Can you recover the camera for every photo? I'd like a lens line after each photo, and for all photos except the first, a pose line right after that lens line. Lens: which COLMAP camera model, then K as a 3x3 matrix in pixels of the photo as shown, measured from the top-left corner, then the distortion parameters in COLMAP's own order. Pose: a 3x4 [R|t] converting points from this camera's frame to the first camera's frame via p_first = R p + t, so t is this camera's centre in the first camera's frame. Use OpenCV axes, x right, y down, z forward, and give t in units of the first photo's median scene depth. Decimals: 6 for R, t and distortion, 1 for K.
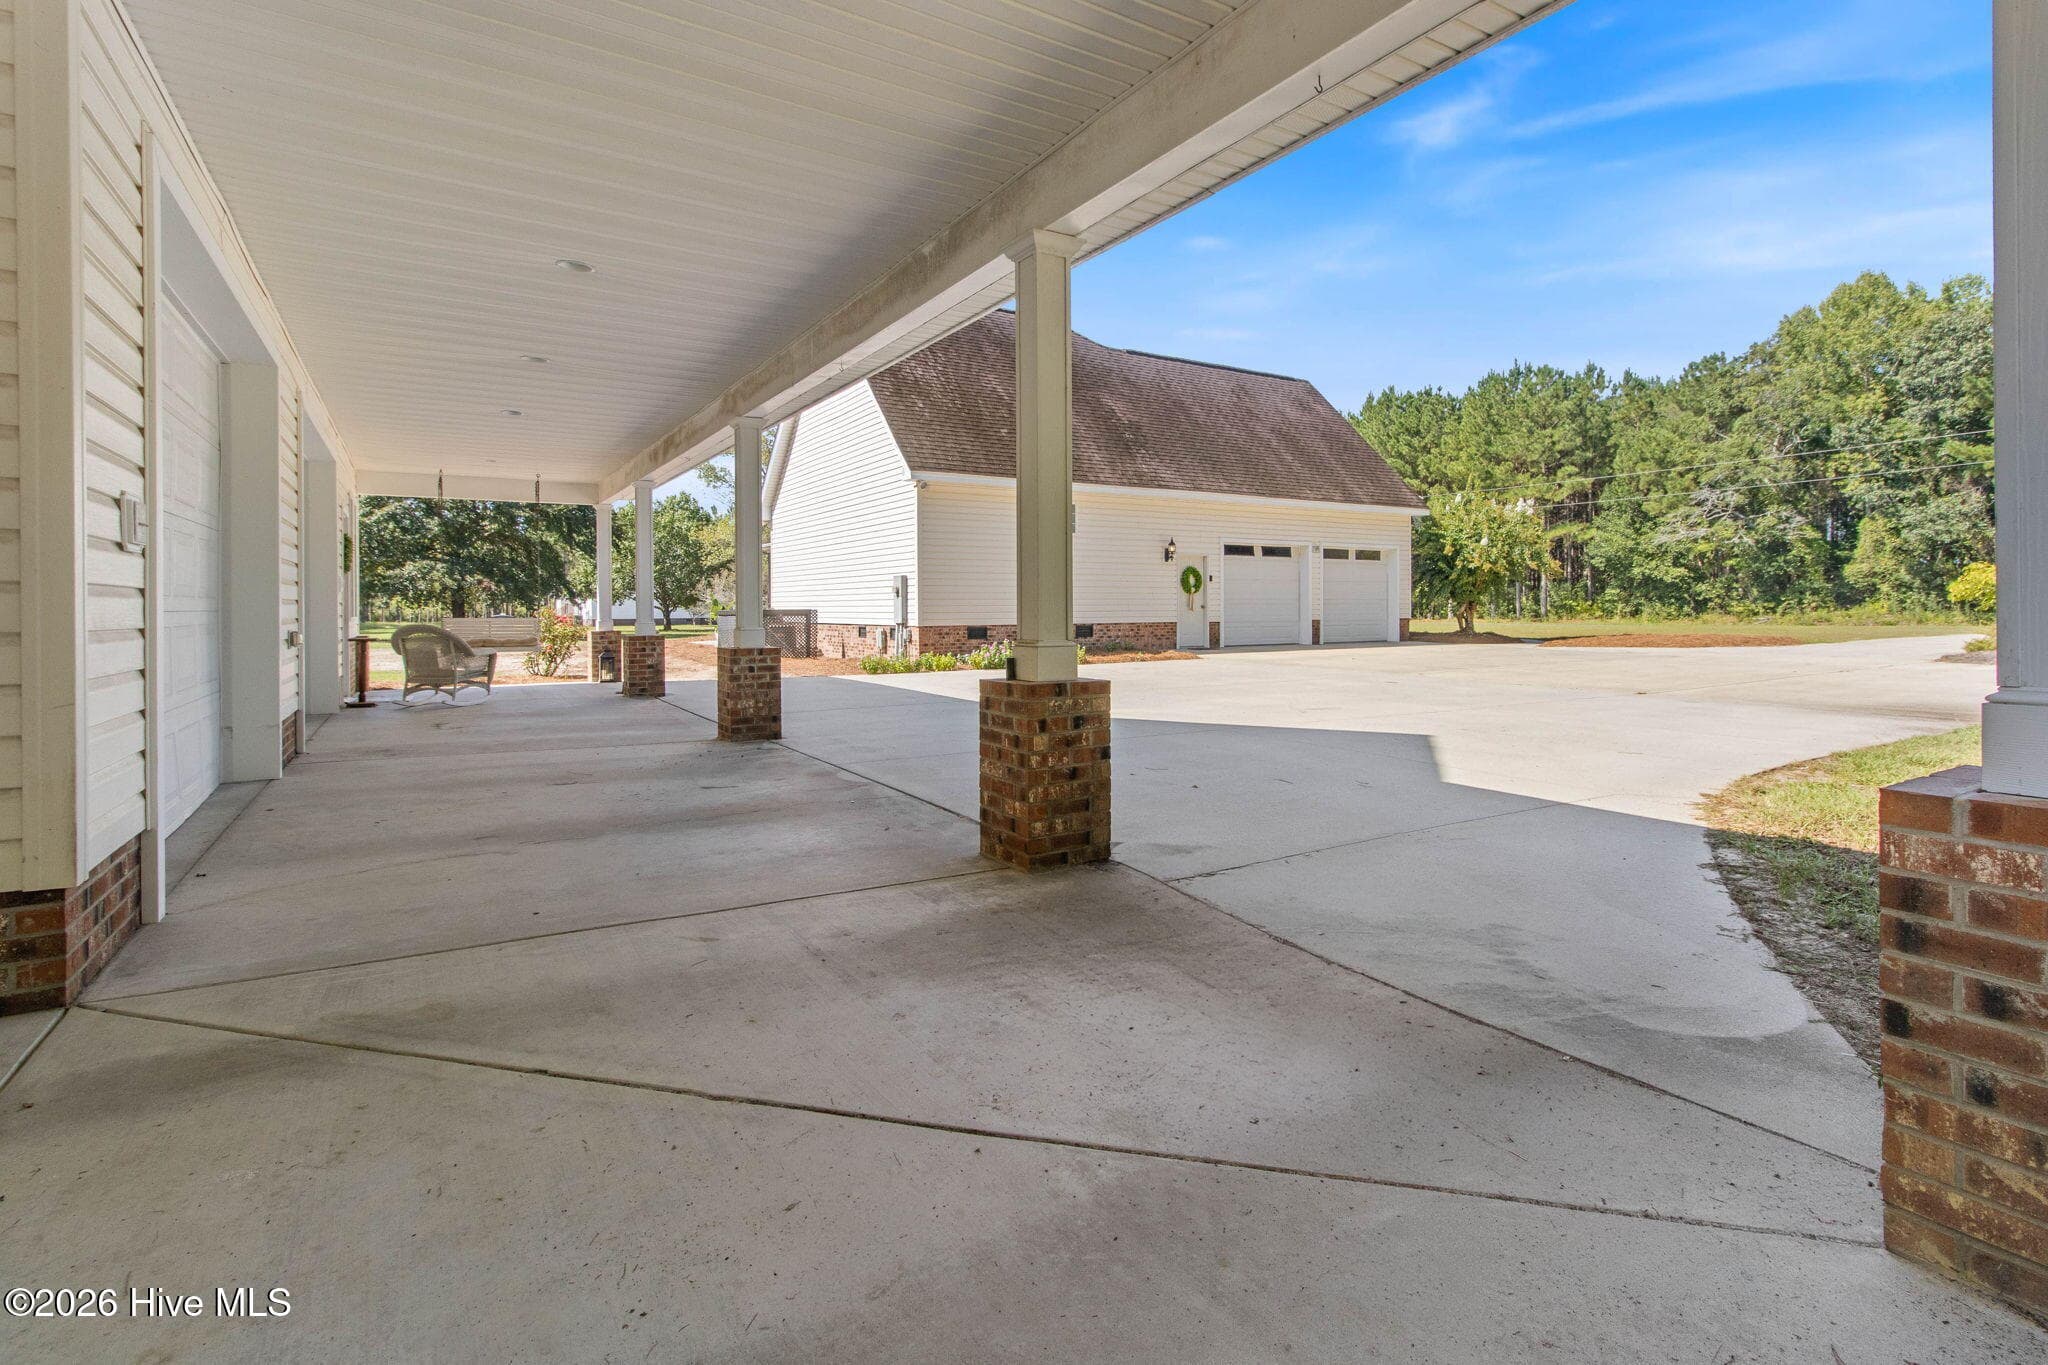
lens RADIAL K [[971.2, 0, 1013.1], [0, 971.2, 603.7], [0, 0, 1]] dist [0.002594, -0.000396]
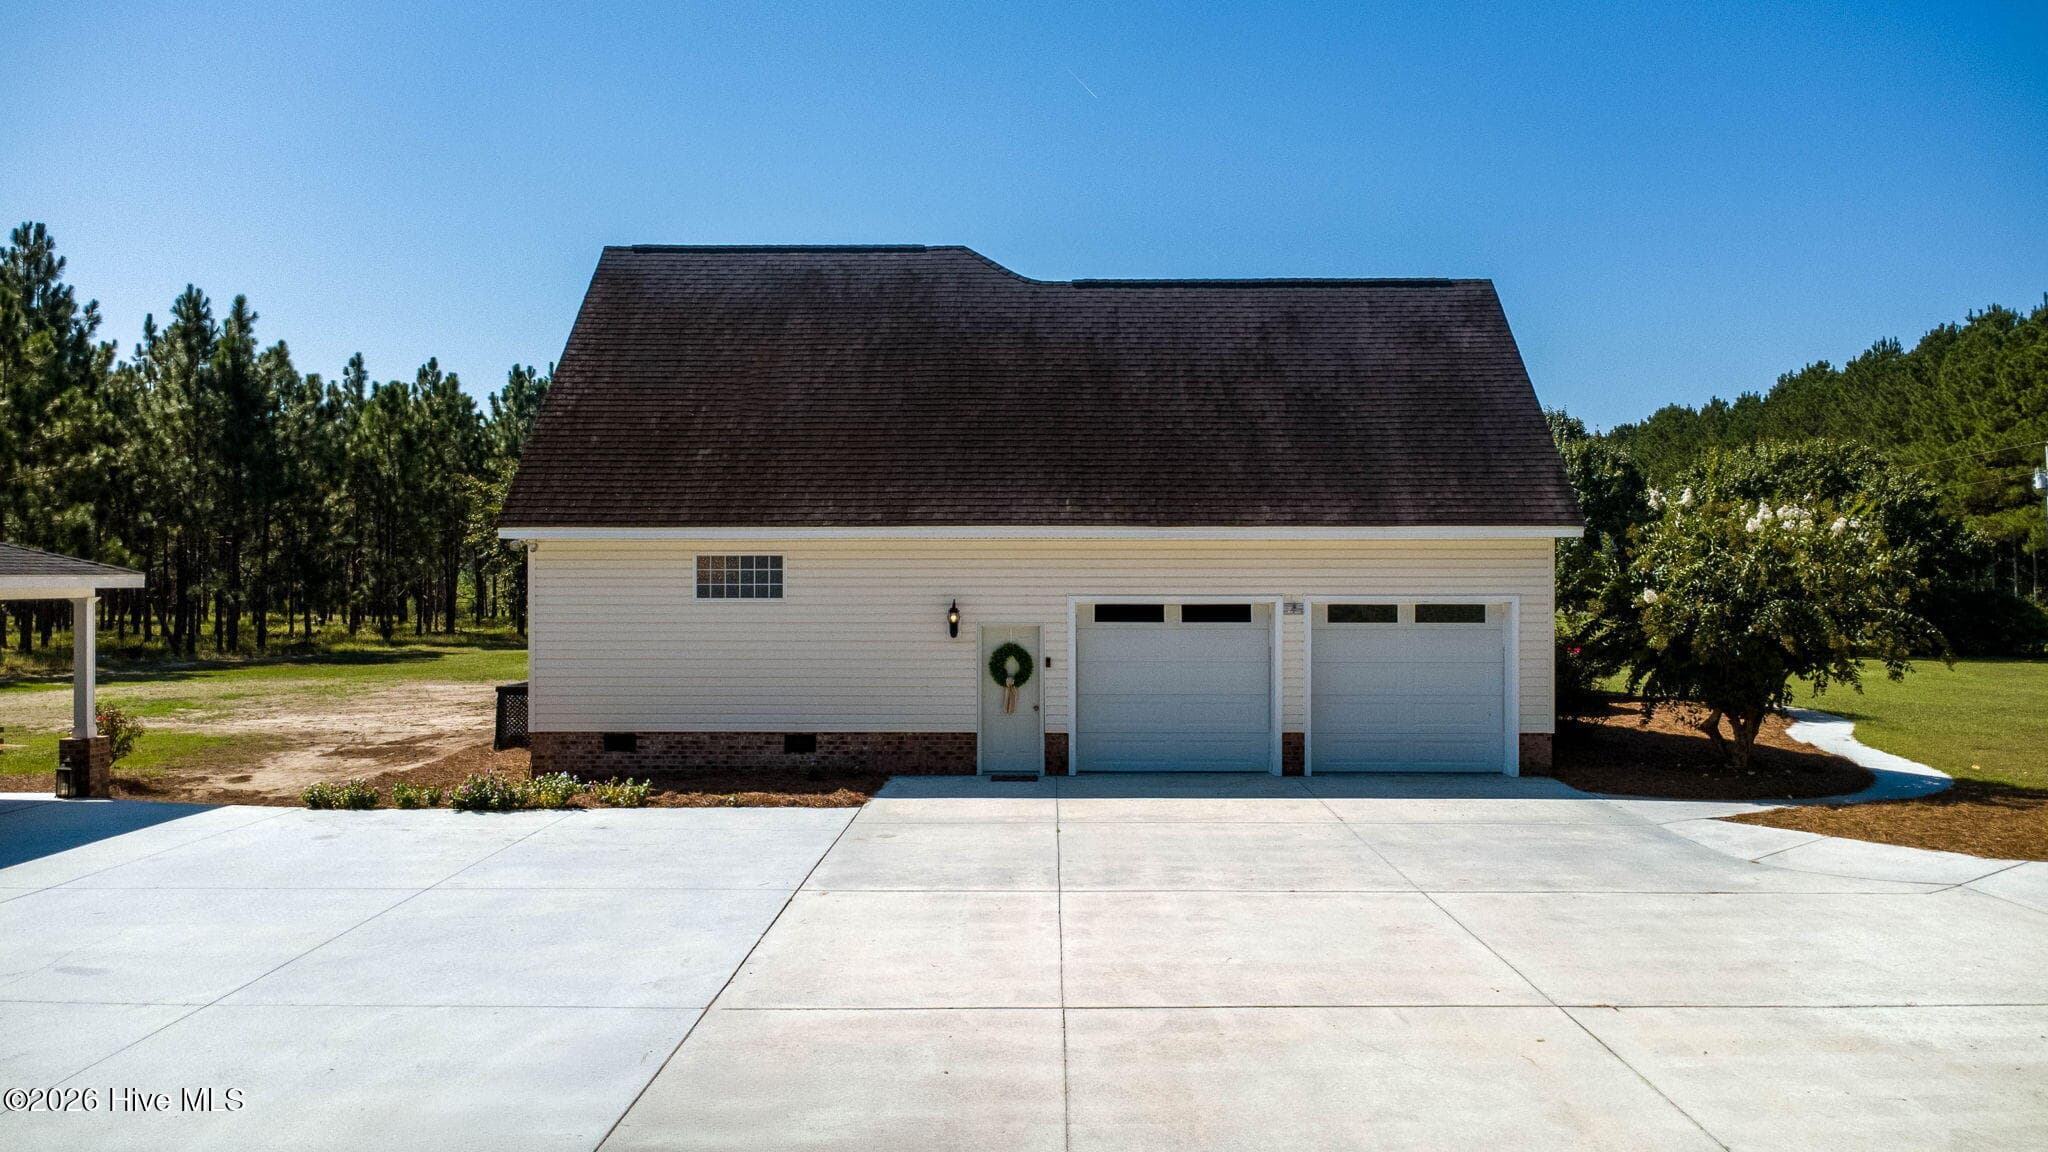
lens RADIAL K [[1449.6, 0, 1024.0], [0, 1449.6, 577.0], [0, 0, 1]] dist [0.002597, 0.002705]
pose [[0.847752, 0.004976, -0.530370, 0.678848], [-0.001994, 0.999979, 0.006195, -0.086152], [0.530389, -0.004194, 0.847744, 0.213020]]
